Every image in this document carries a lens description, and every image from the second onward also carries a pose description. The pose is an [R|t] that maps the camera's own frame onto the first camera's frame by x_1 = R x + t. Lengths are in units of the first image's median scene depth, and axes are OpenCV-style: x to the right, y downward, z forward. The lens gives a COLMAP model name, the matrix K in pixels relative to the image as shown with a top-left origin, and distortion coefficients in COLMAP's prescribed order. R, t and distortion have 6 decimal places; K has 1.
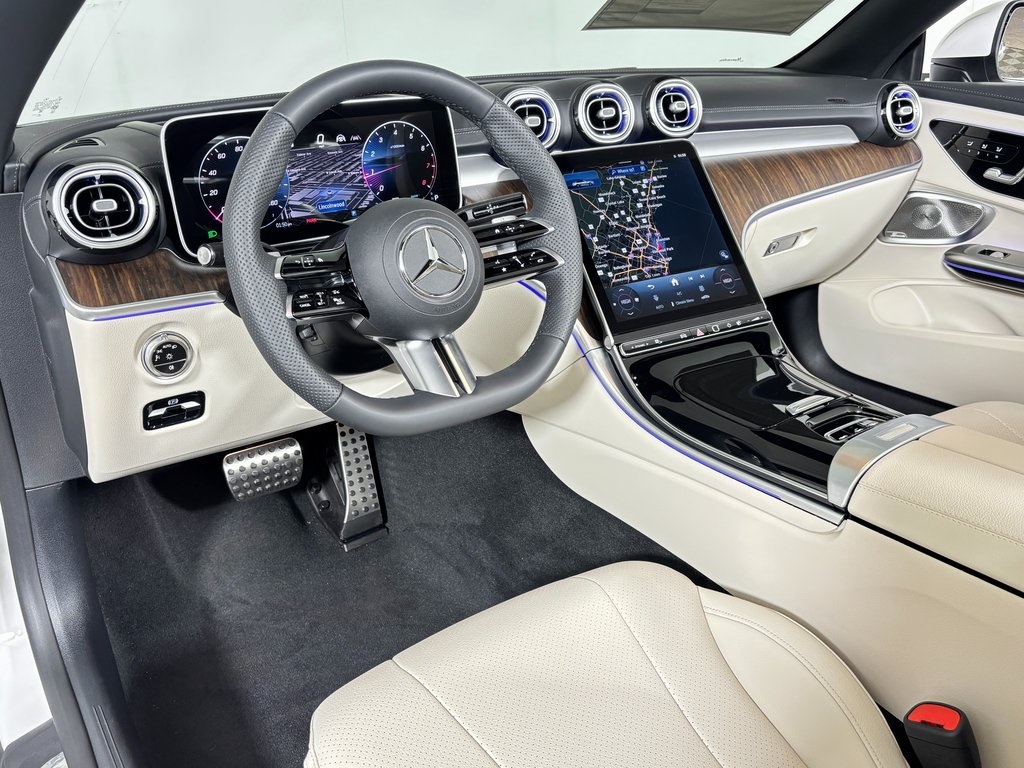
lens RADIAL K [[896.0, 0, 510.1], [0, 896.0, 400.0], [0, 0, 1]] dist [0.059317, -0.005746]
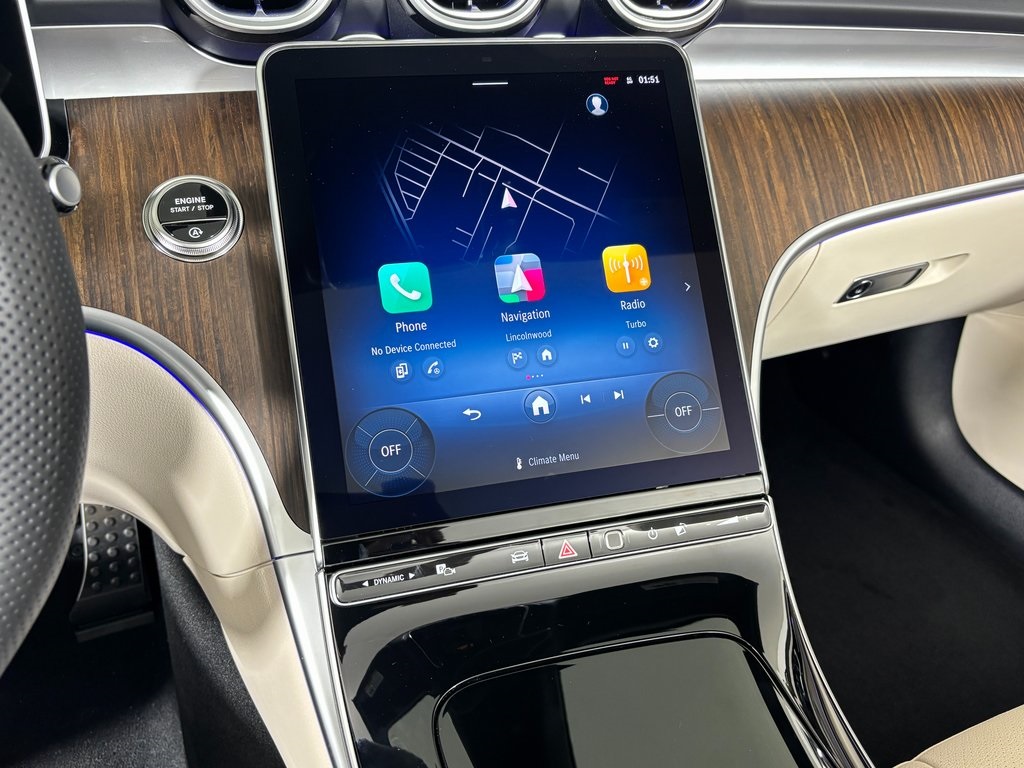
lens RADIAL K [[914.1, 0, 512.0], [0, 914.1, 384.0], [0, 0, 1]] dist [0.032179, -0.011695]
pose [[0.975333, 0.169810, -0.141033, 0.229654], [-0.147197, 0.976450, 0.157726, -0.206522], [0.164495, -0.133076, 0.977360, 0.596715]]
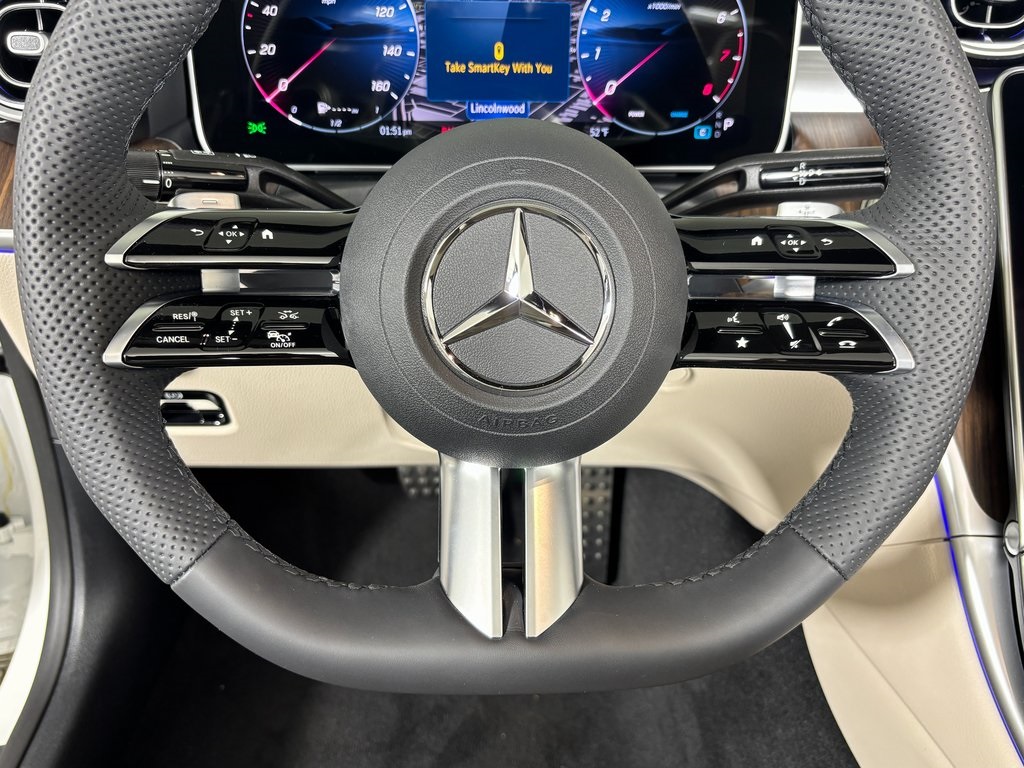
lens RADIAL K [[914.1, 0, 512.0], [0, 914.1, 384.0], [0, 0, 1]] dist [0.032179, -0.011695]
pose [[0.857334, 0.289218, -0.425831, 0.067390], [-0.247885, 0.956967, 0.150886, -0.133559], [0.451145, -0.023802, 0.892133, 0.488730]]
